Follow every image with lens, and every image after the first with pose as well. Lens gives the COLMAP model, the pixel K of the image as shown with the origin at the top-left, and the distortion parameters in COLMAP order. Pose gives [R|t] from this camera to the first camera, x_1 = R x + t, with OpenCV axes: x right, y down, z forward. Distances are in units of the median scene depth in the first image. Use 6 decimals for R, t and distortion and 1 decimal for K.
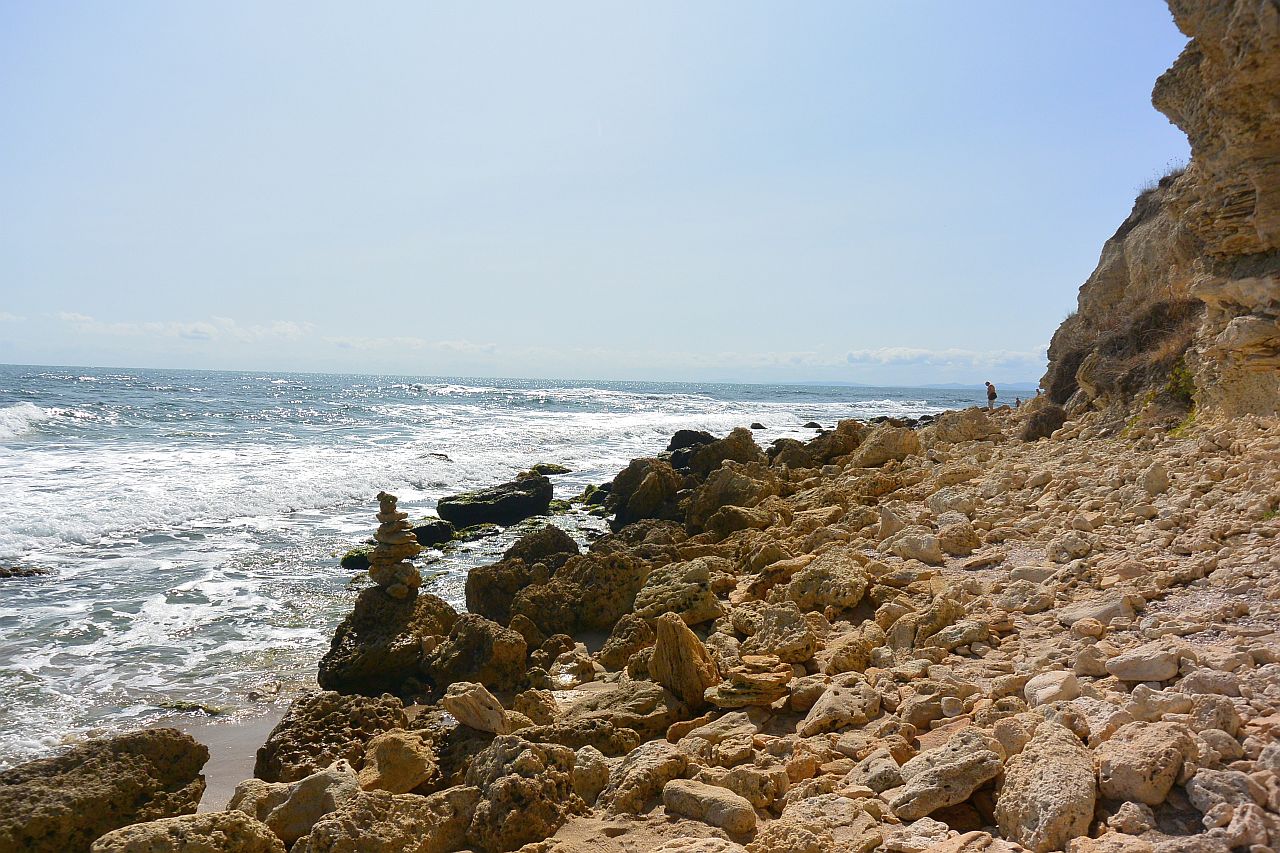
lens RADIAL K [[997.8, 0, 636.7], [0, 997.8, 403.5], [0, 0, 1]] dist [-0.046623, 0.097675]
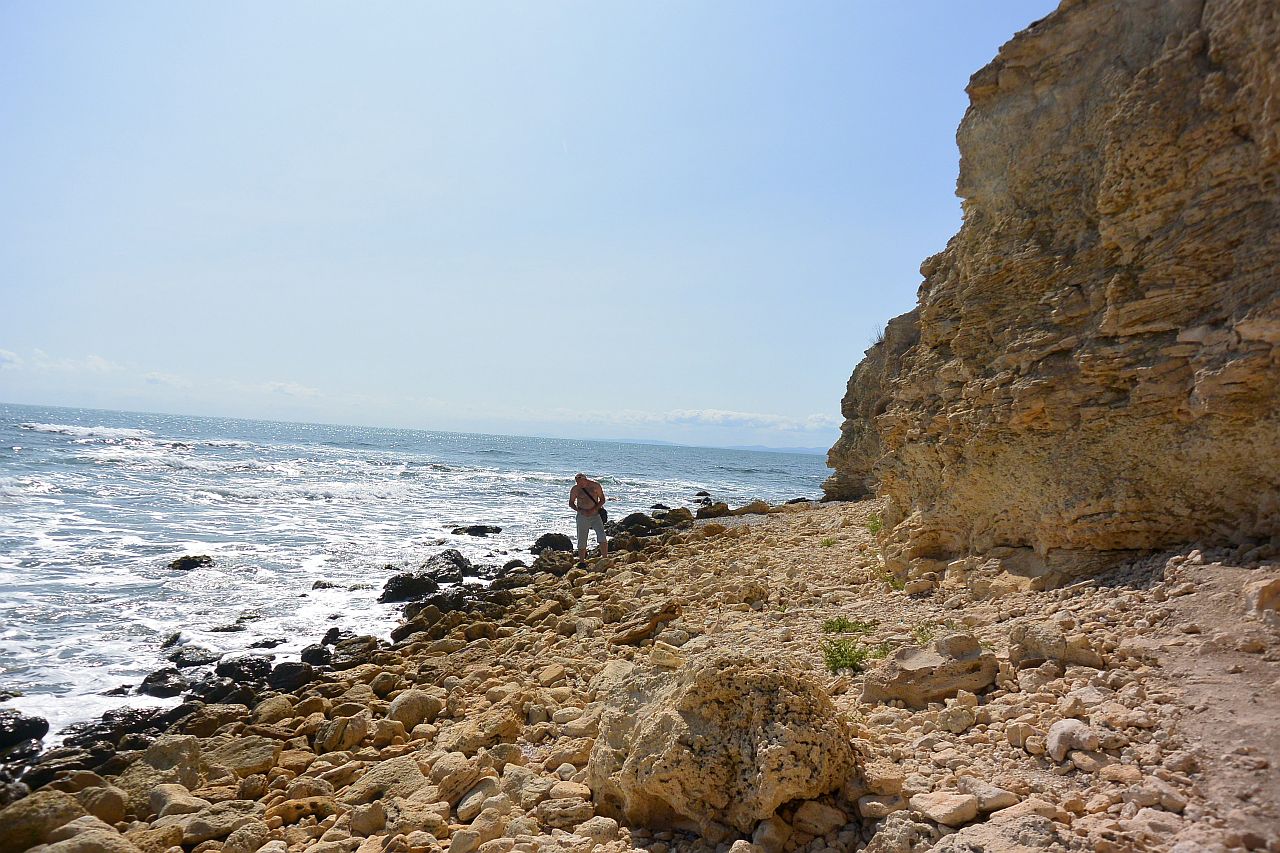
lens RADIAL K [[997.8, 0, 636.7], [0, 997.8, 403.5], [0, 0, 1]] dist [-0.046623, 0.097675]
pose [[0.981687, 0.045850, 0.184899, 1.040045], [-0.035691, 0.997684, -0.057901, -0.078700], [-0.187126, 0.050242, 0.981050, 2.492945]]
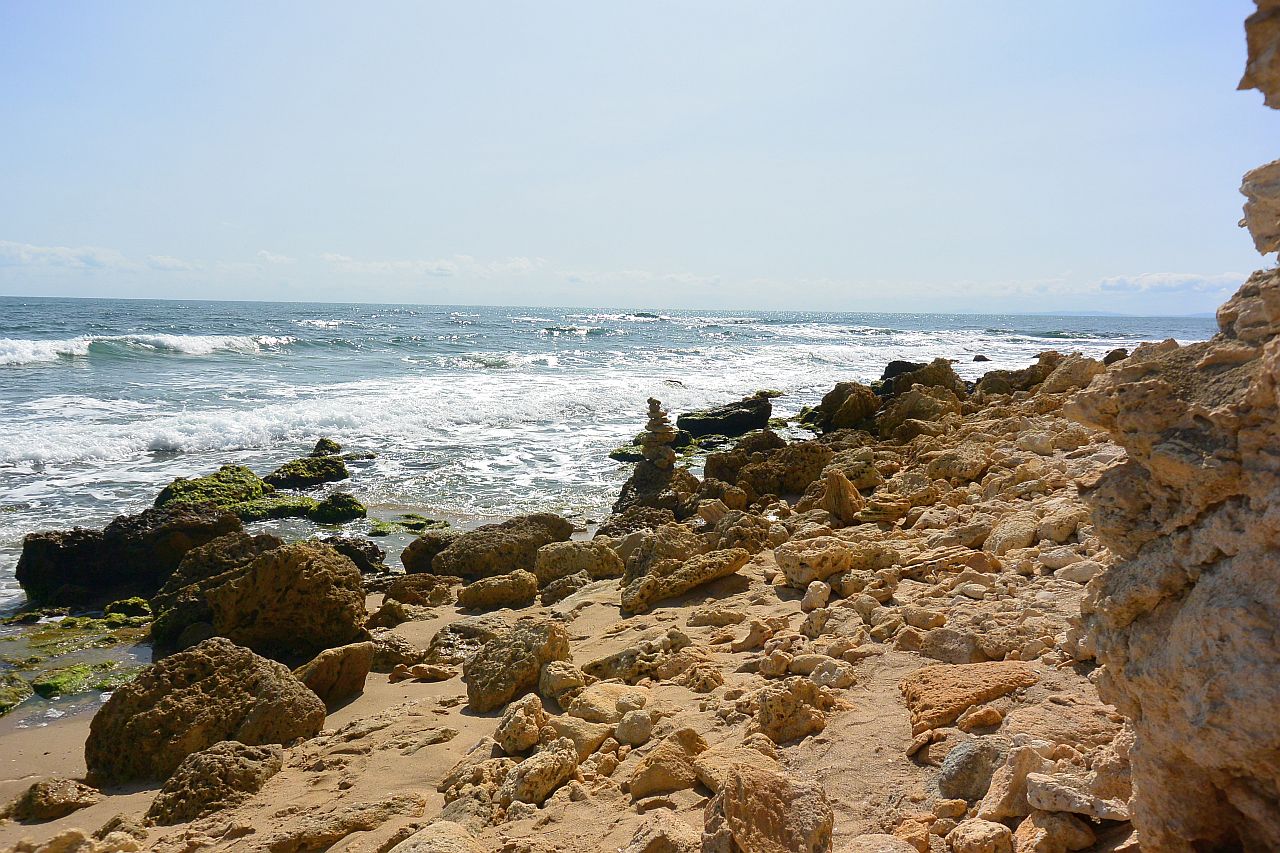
lens RADIAL K [[997.8, 0, 636.7], [0, 997.8, 403.5], [0, 0, 1]] dist [-0.046623, 0.097675]
pose [[0.974862, 0.011279, -0.222526, 0.025616], [0.003875, 0.997709, 0.067543, -0.001483], [0.222778, -0.066707, 0.972584, -0.207883]]
